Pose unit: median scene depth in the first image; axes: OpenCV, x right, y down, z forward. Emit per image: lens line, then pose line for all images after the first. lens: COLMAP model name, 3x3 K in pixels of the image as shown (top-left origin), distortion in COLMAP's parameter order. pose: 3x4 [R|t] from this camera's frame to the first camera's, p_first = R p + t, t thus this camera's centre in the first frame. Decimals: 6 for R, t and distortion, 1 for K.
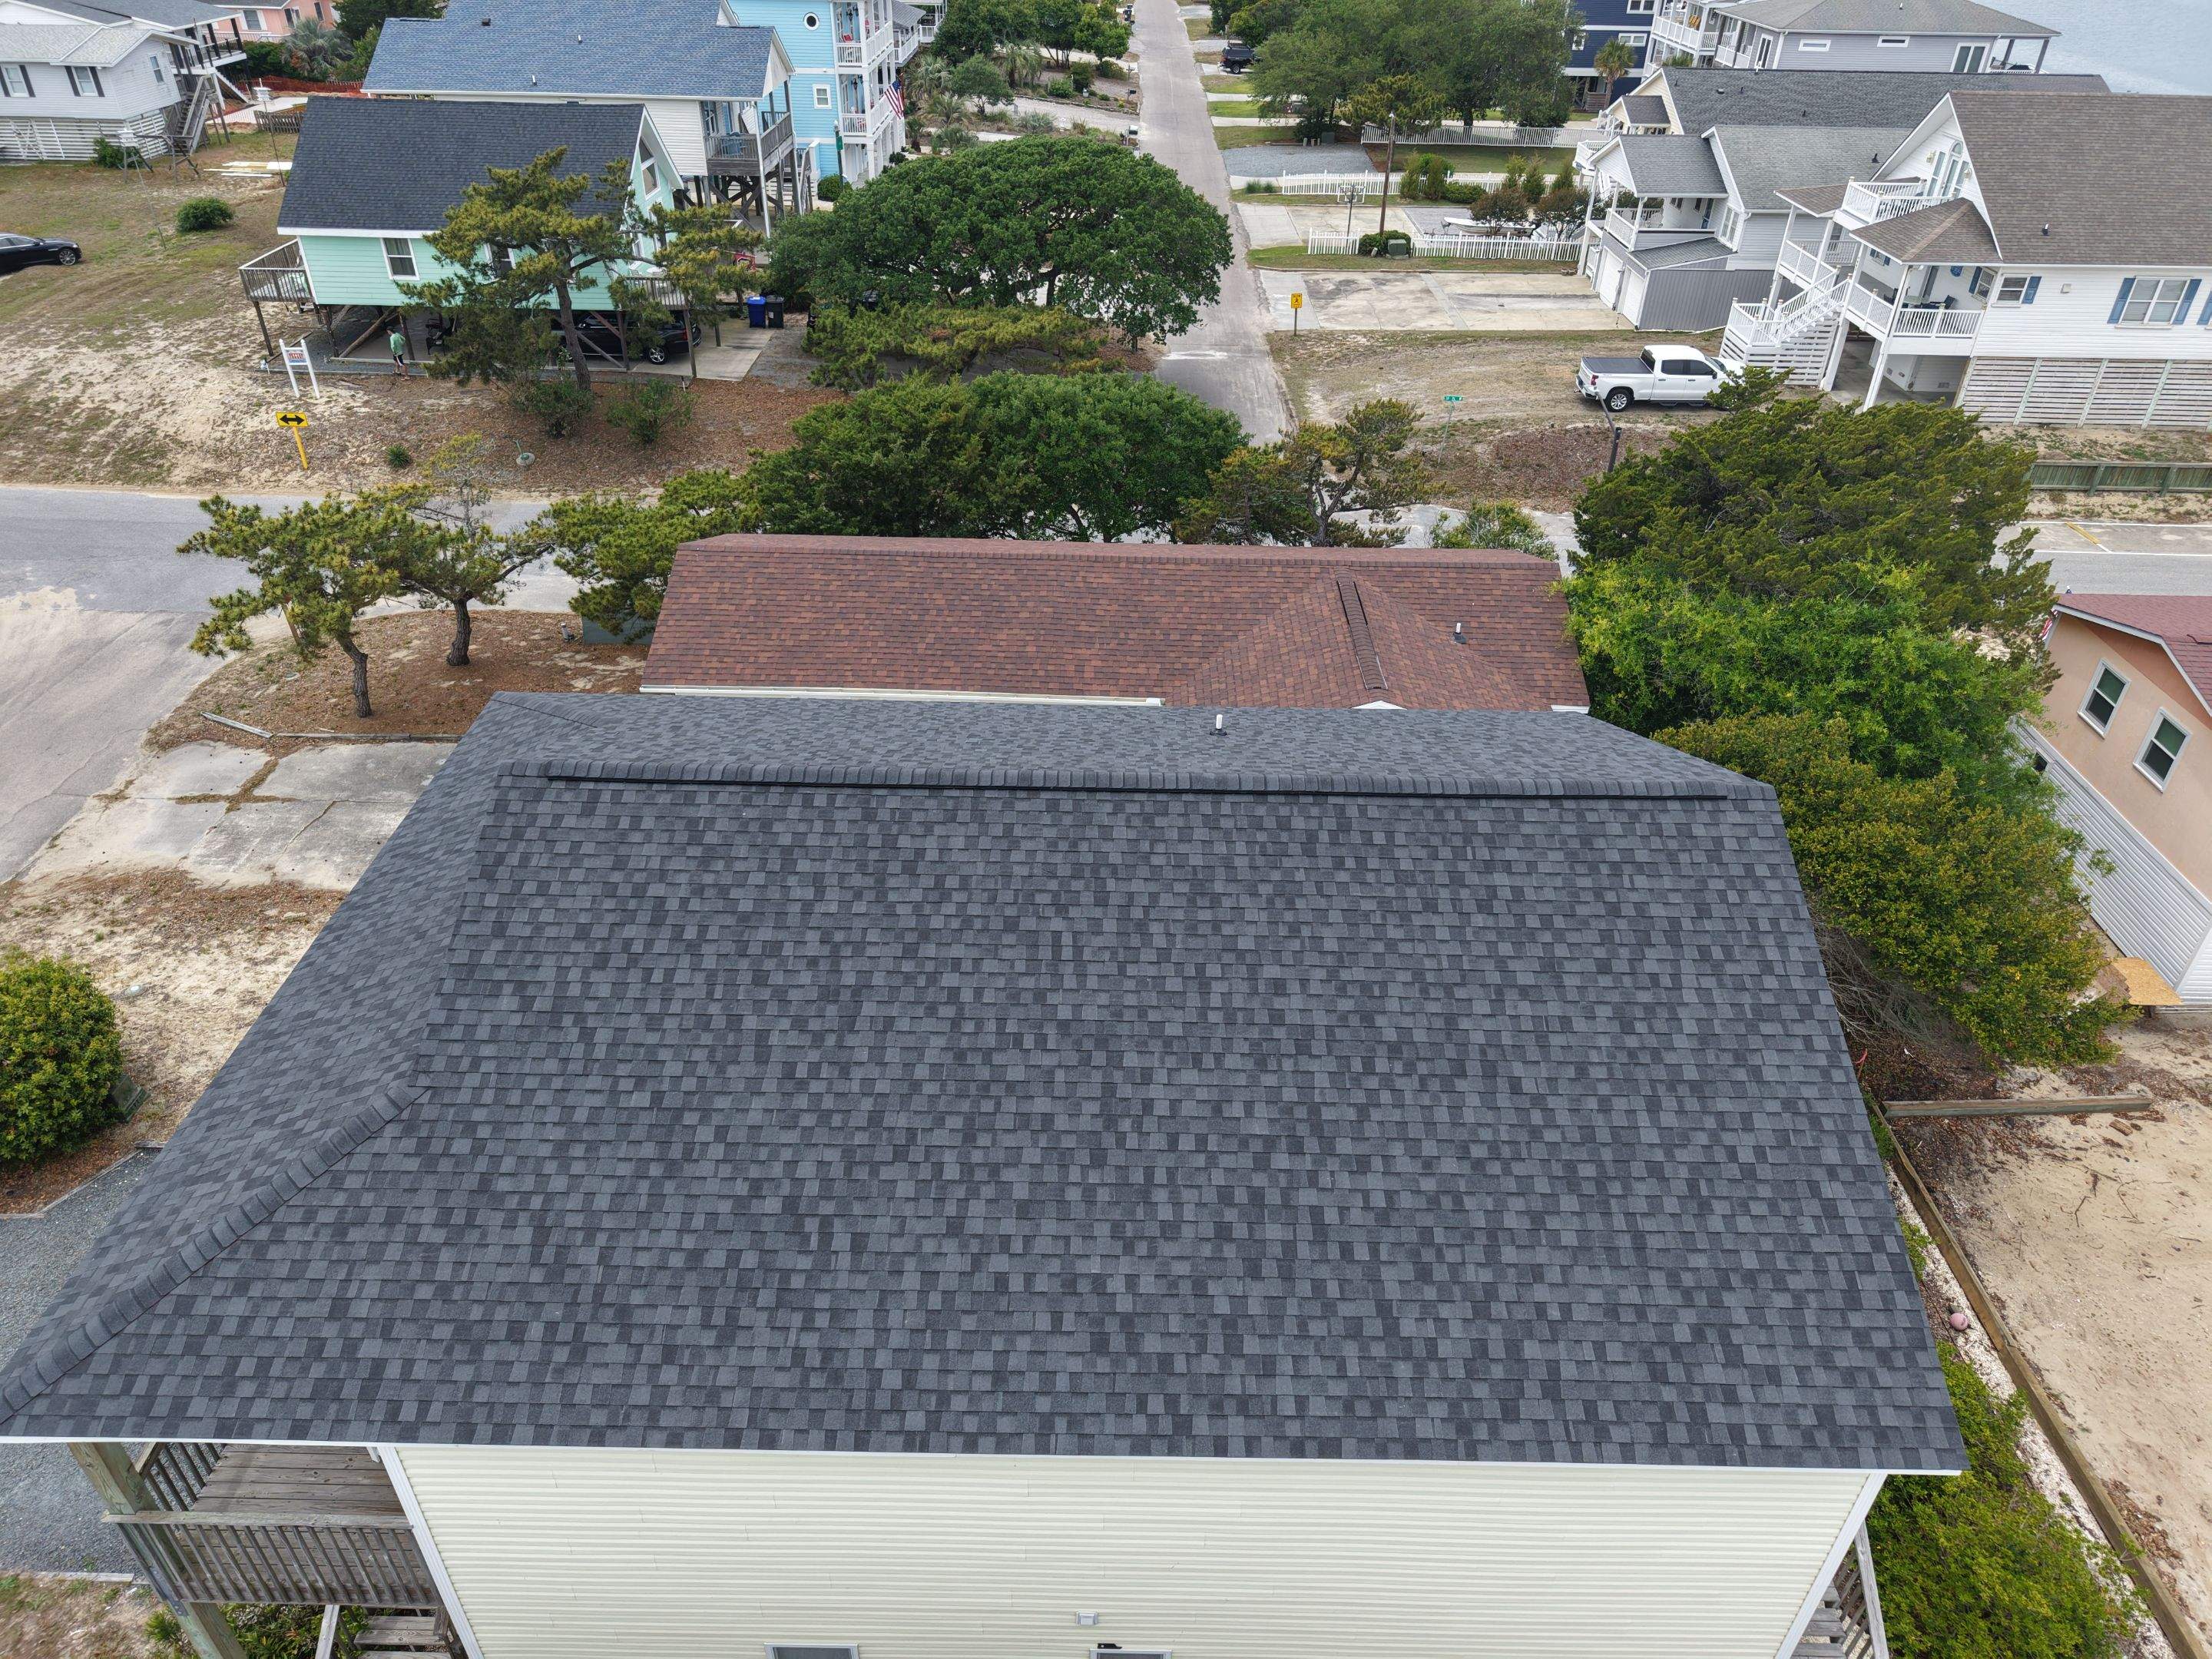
lens RADIAL K [[1475.6, 0, 1103.9], [0, 1475.6, 833.7], [0, 0, 1]] dist [0.024068, -0.020866]
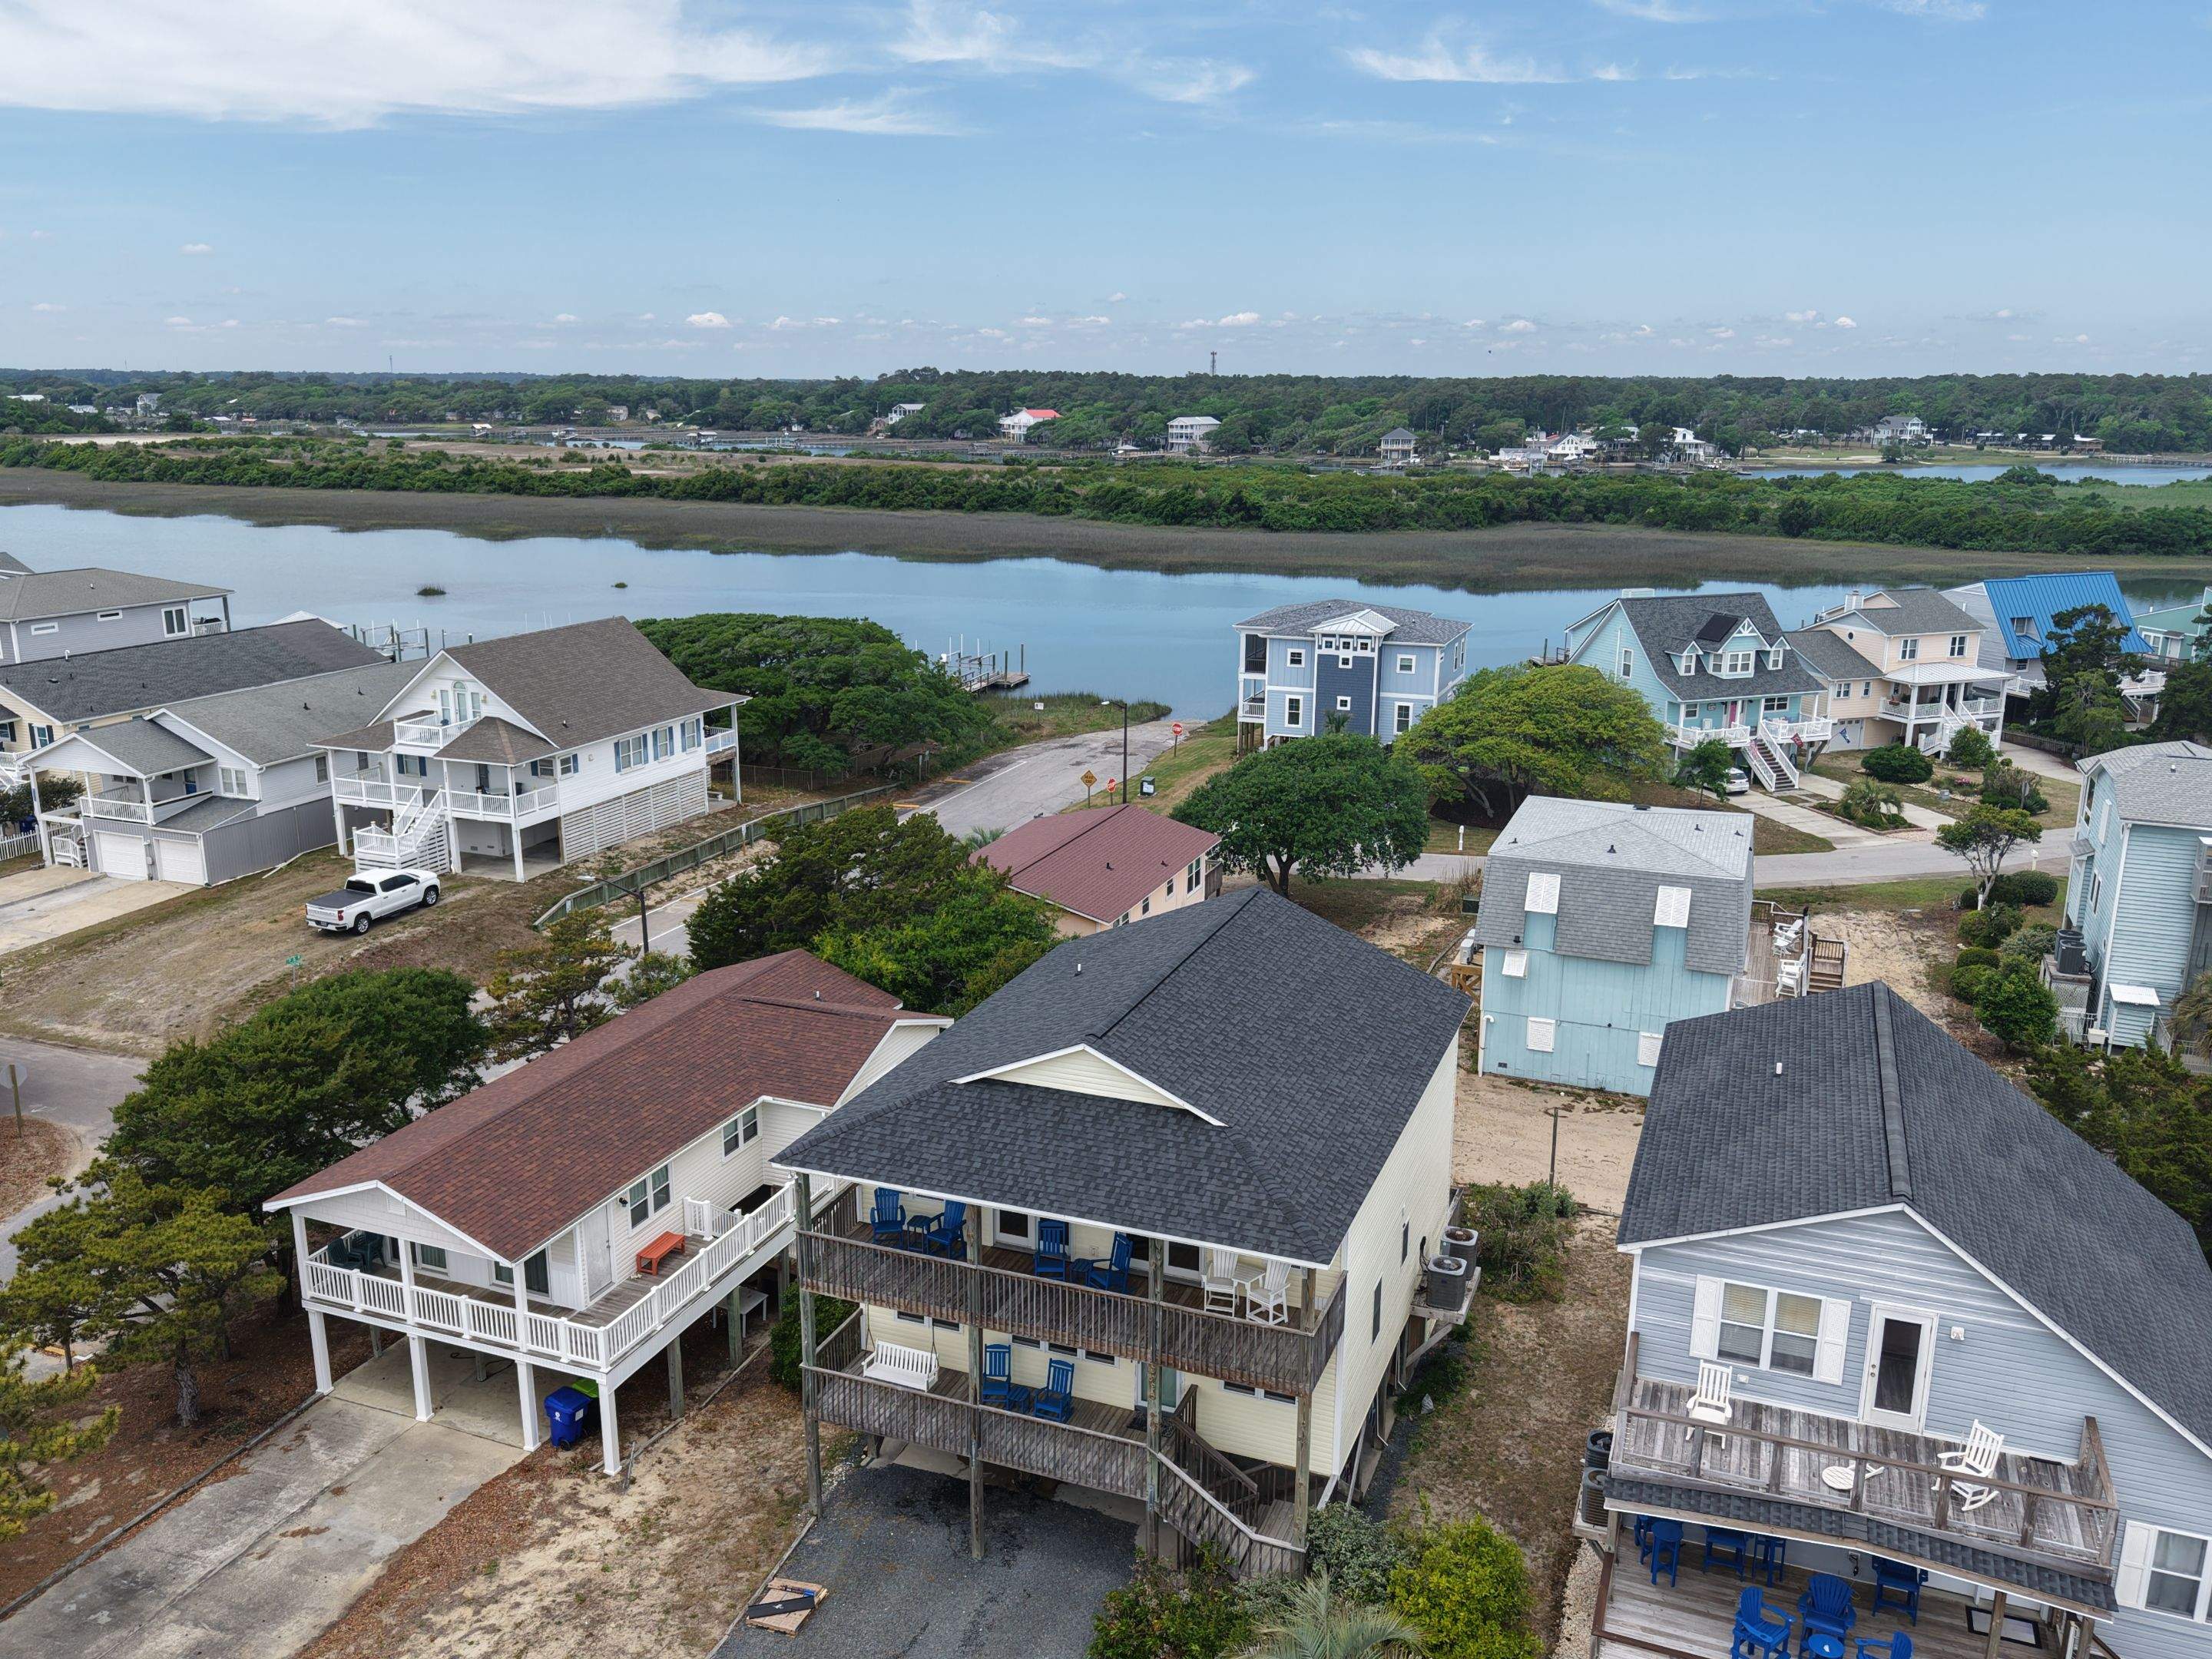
lens RADIAL K [[1736.2, 0, 1102.9], [0, 1736.2, 845.4], [0, 0, 1]] dist [0.058649, -0.091252]
pose [[0.353121, -0.251291, 0.901199, -2.534811], [0.523933, 0.851157, 0.032042, -0.350976], [-0.775113, 0.460853, 0.432220, -0.183903]]
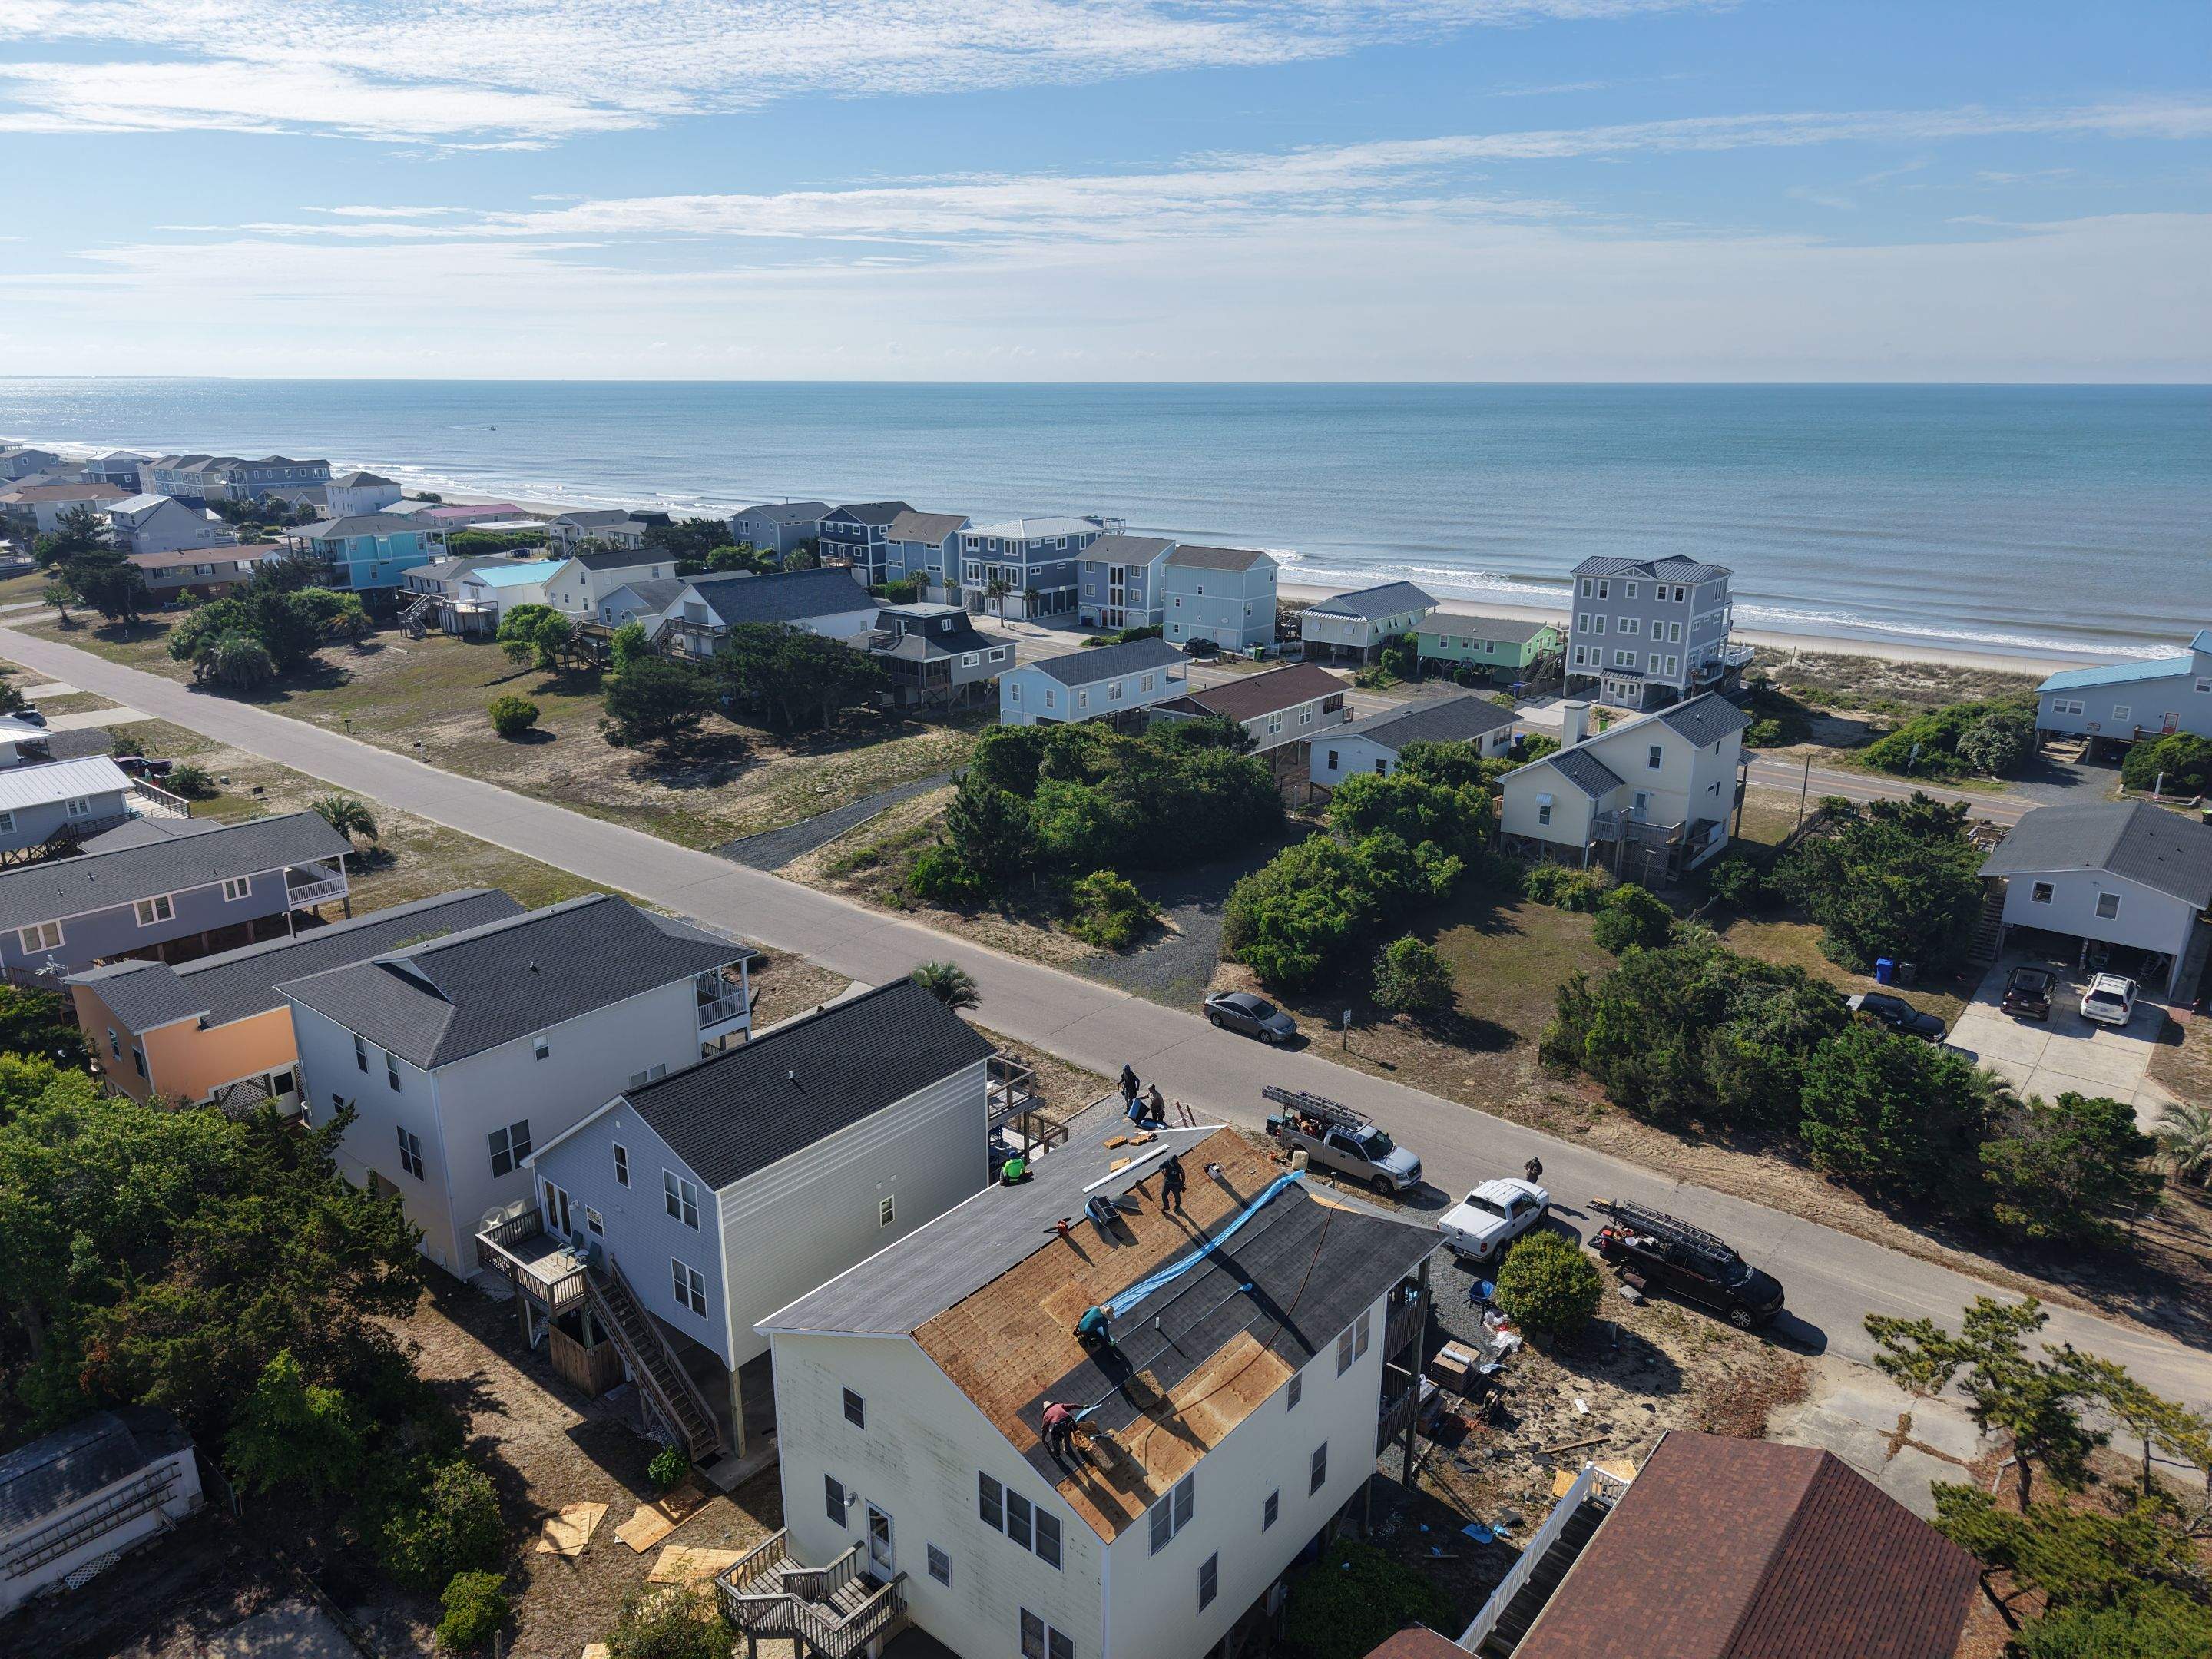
lens RADIAL K [[1475.6, 0, 1102.6], [0, 1475.6, 852.7], [0, 0, 1]] dist [0.024068, -0.020866]
pose [[-0.626972, 0.222070, -0.746720, 1.826674], [-0.446191, 0.683363, 0.577866, -2.017209], [0.638607, 0.695486, -0.329363, 1.451121]]
